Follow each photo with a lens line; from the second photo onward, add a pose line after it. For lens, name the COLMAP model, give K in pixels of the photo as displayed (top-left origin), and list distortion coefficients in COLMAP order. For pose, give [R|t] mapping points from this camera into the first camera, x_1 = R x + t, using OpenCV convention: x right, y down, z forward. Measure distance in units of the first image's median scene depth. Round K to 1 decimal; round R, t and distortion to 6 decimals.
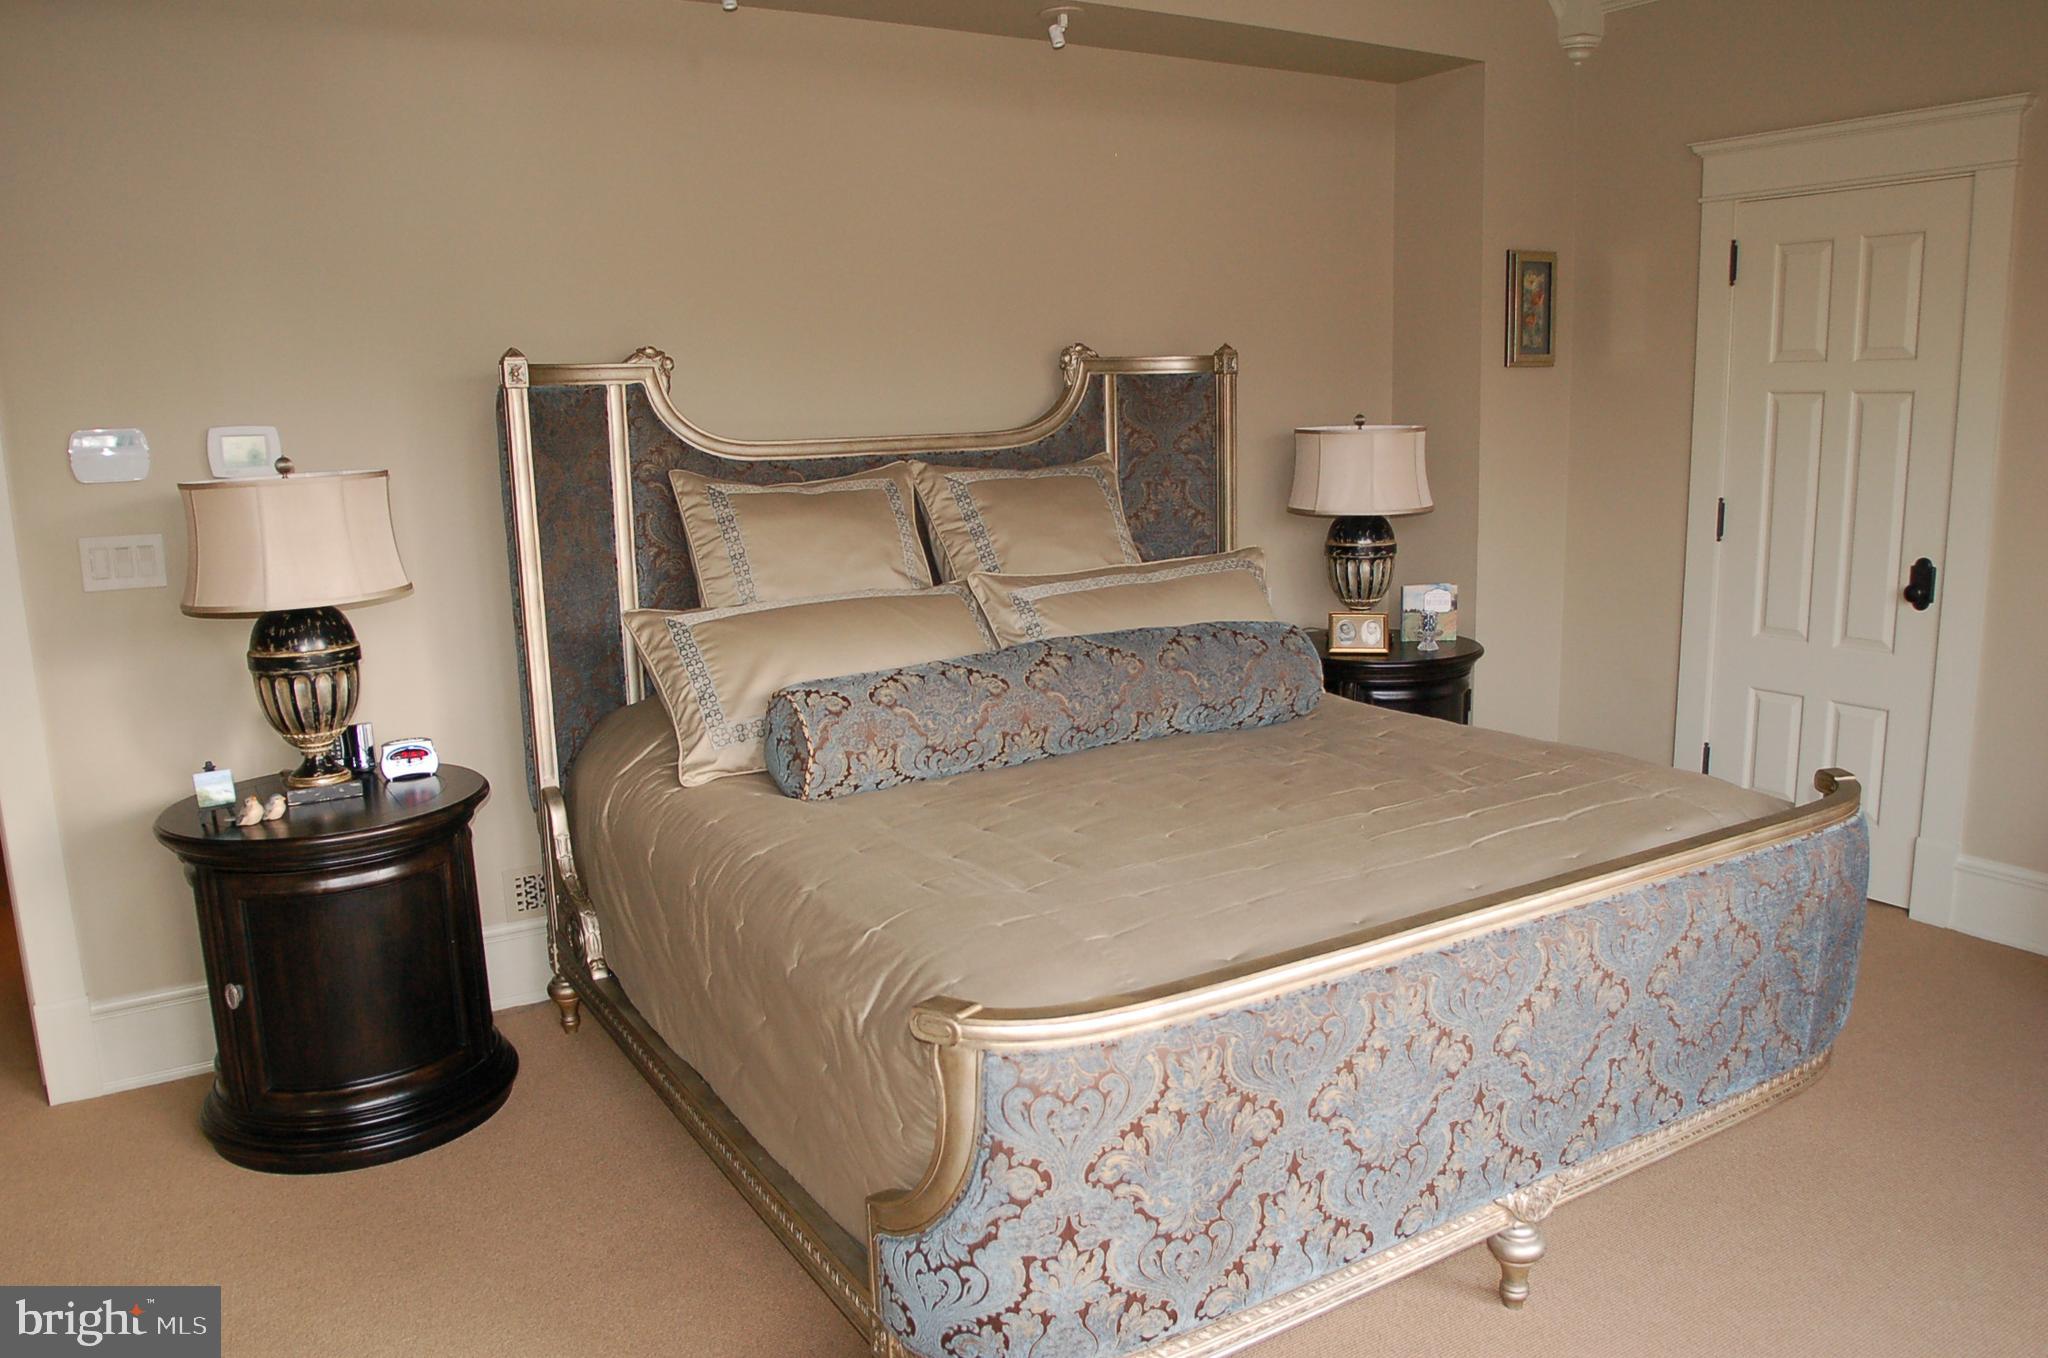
lens RADIAL K [[1516.5, 0, 1024.0], [0, 1516.5, 679.0], [0, 0, 1]] dist [-0.061753, -0.003231]
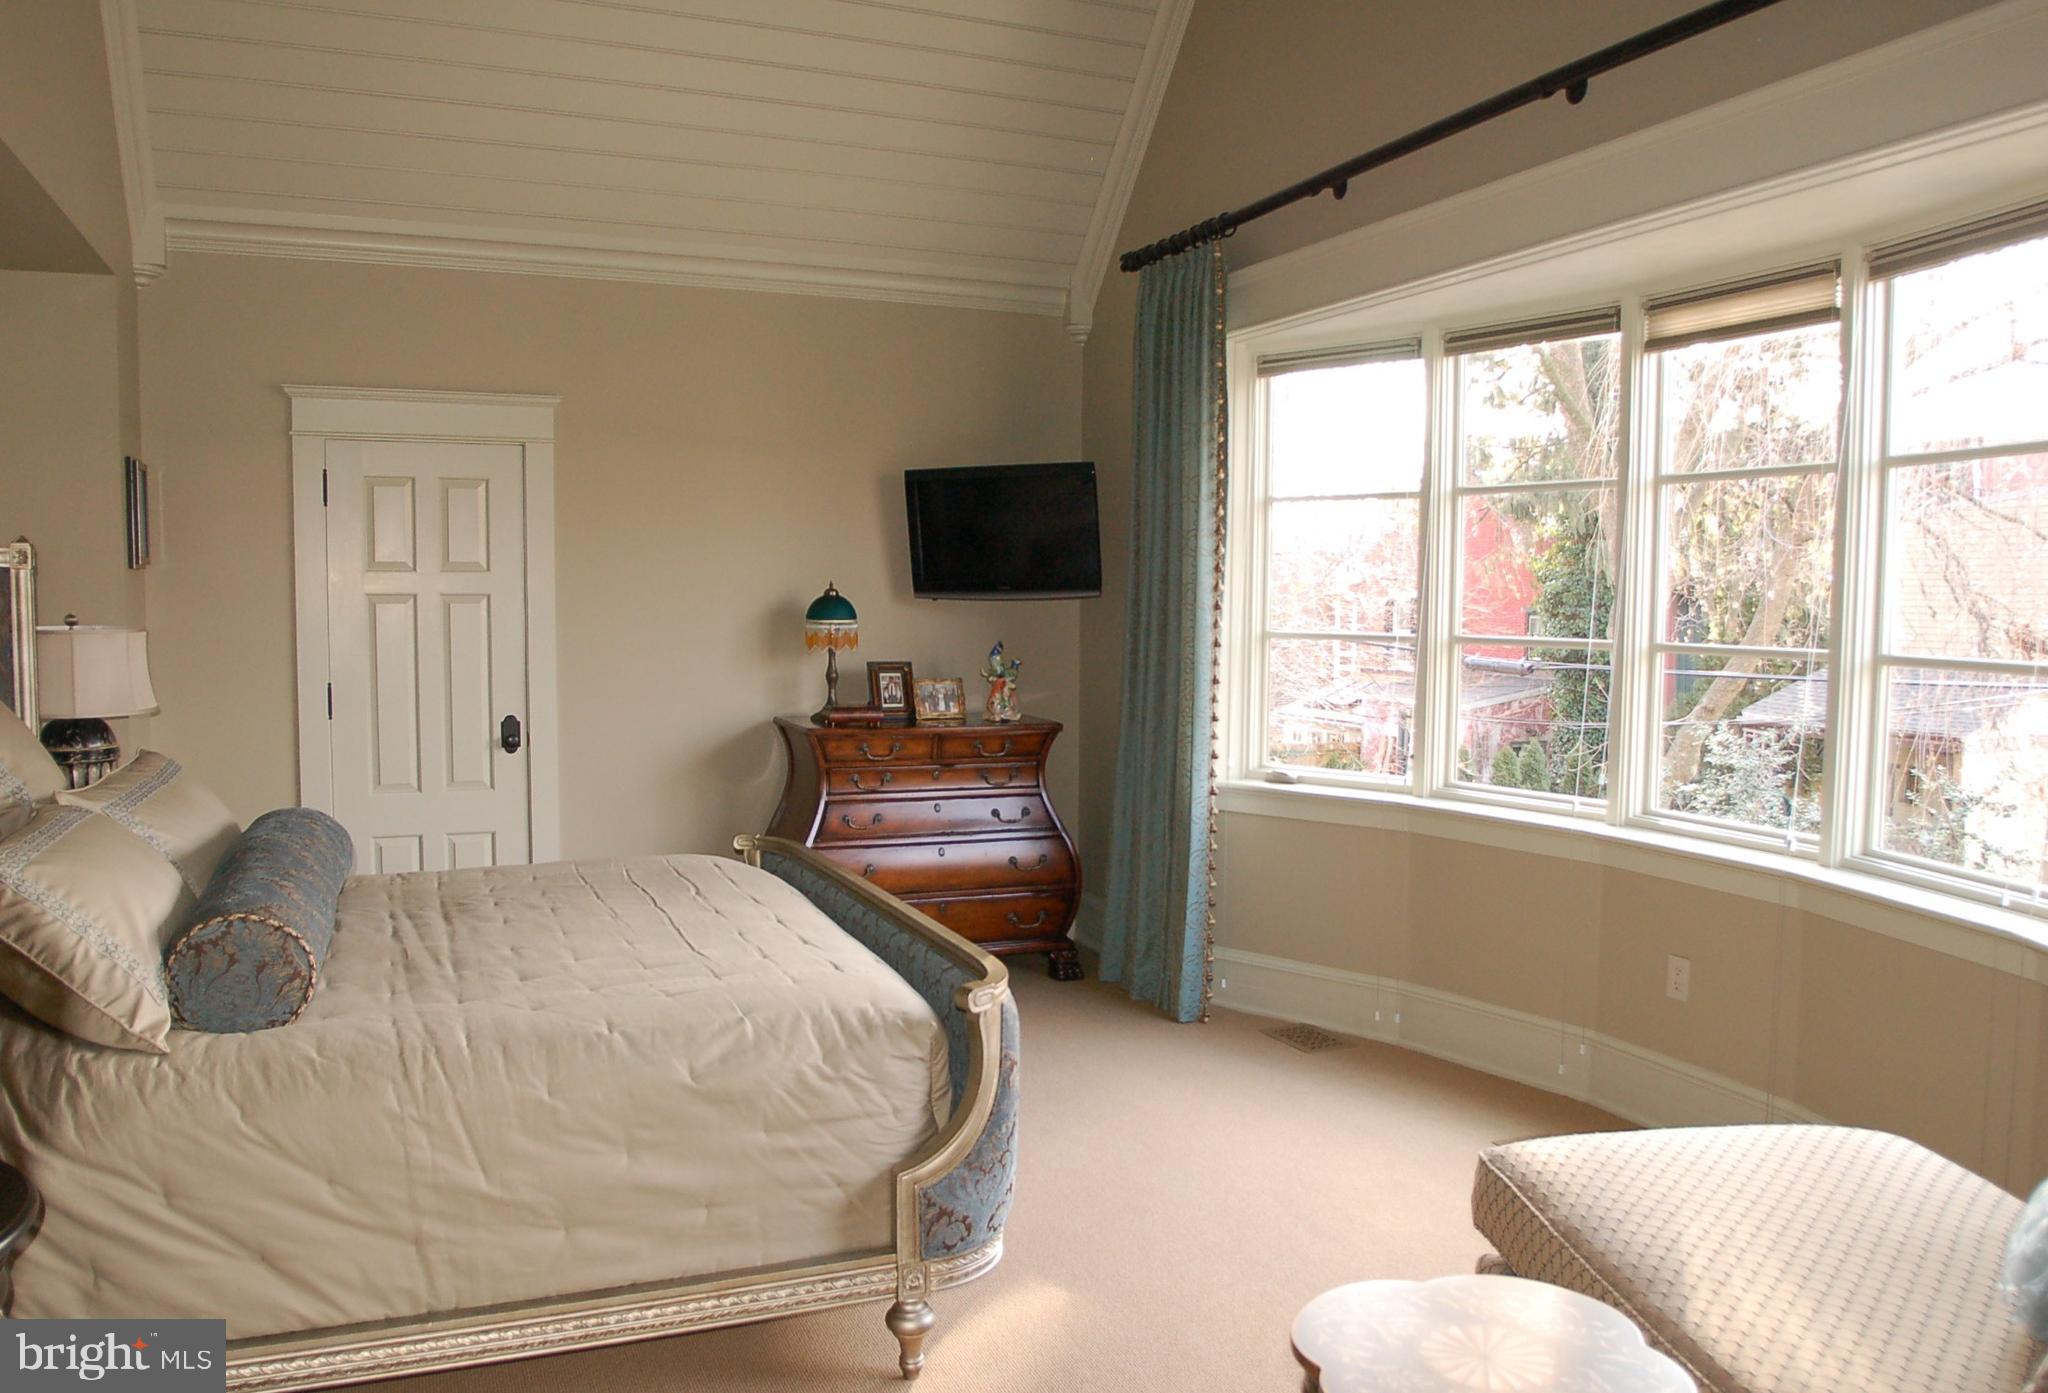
lens RADIAL K [[1580.8, 0, 1024.0], [0, 1580.8, 696.5], [0, 0, 1]] dist [-0.002199, -0.000514]
pose [[0.165147, -0.045390, 0.985224, -0.750225], [0.174802, 0.984473, 0.016054, -0.038757], [-0.970655, 0.169568, 0.170517, 0.283521]]
